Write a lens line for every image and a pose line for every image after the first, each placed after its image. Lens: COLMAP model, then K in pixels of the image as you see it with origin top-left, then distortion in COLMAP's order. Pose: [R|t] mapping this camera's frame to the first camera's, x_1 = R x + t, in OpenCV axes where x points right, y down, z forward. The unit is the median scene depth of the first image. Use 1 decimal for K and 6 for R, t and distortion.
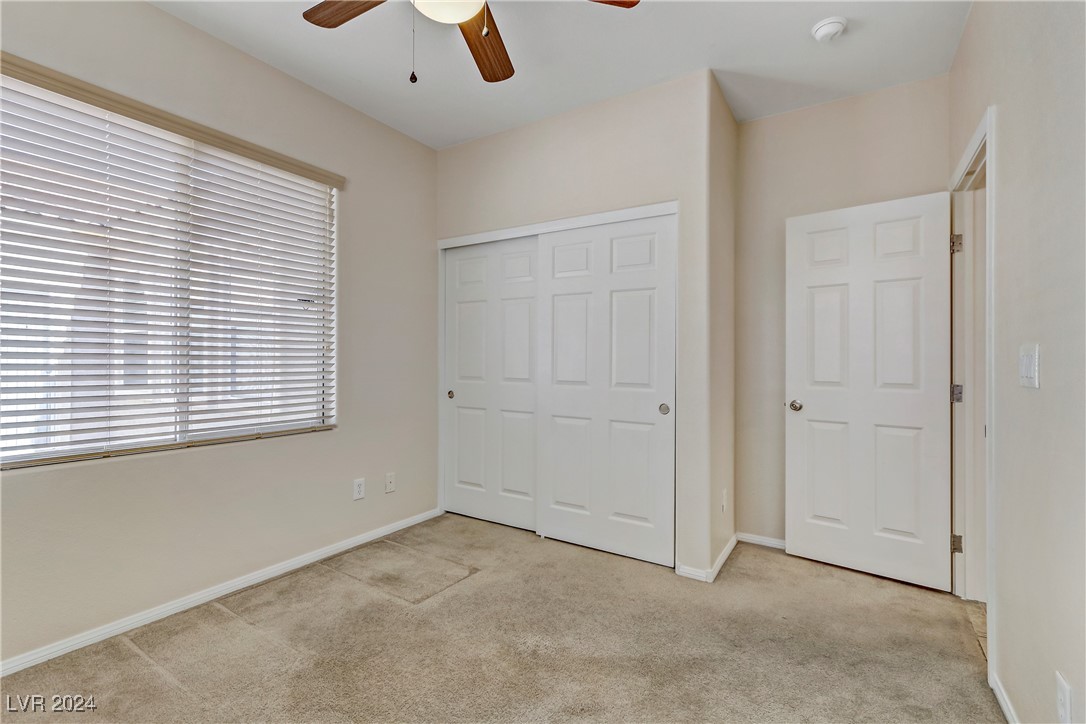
lens RADIAL K [[494.8, 0, 543.6], [0, 494.8, 355.3], [0, 0, 1]] dist [0.008621, 0.000521]
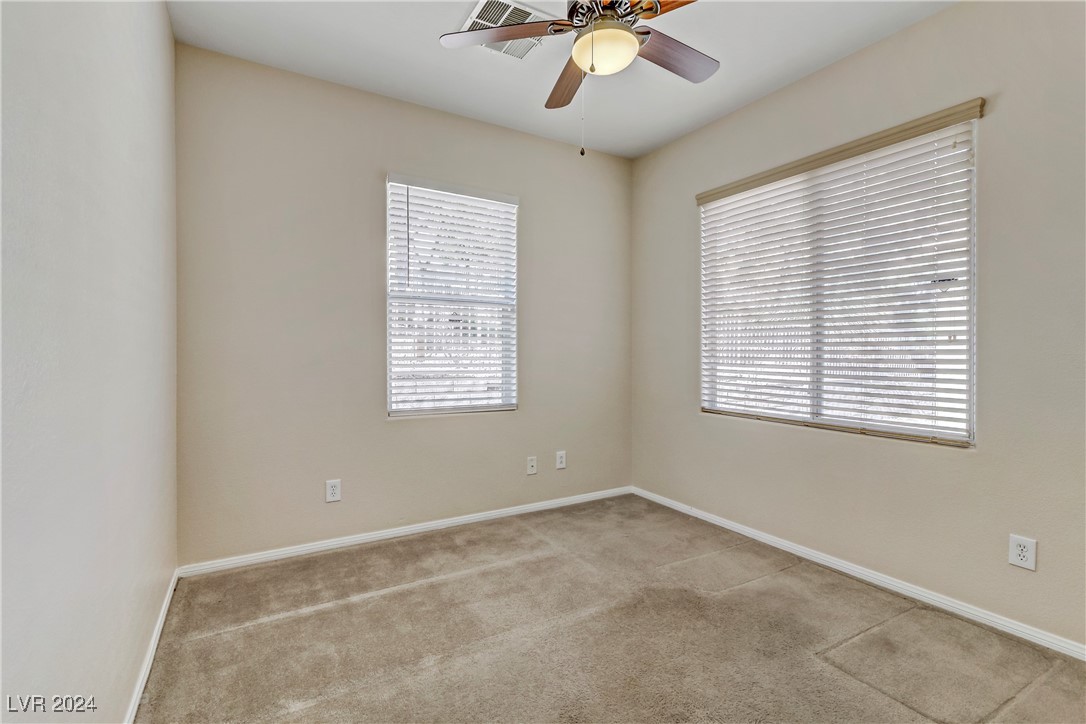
lens RADIAL K [[494.8, 0, 543.6], [0, 494.8, 355.3], [0, 0, 1]] dist [0.008621, 0.000521]
pose [[-0.444610, -0.004787, -0.895712, 0.639427], [-0.001664, 0.999988, -0.004519, 0.016860], [0.895723, -0.000519, -0.444613, 0.924305]]
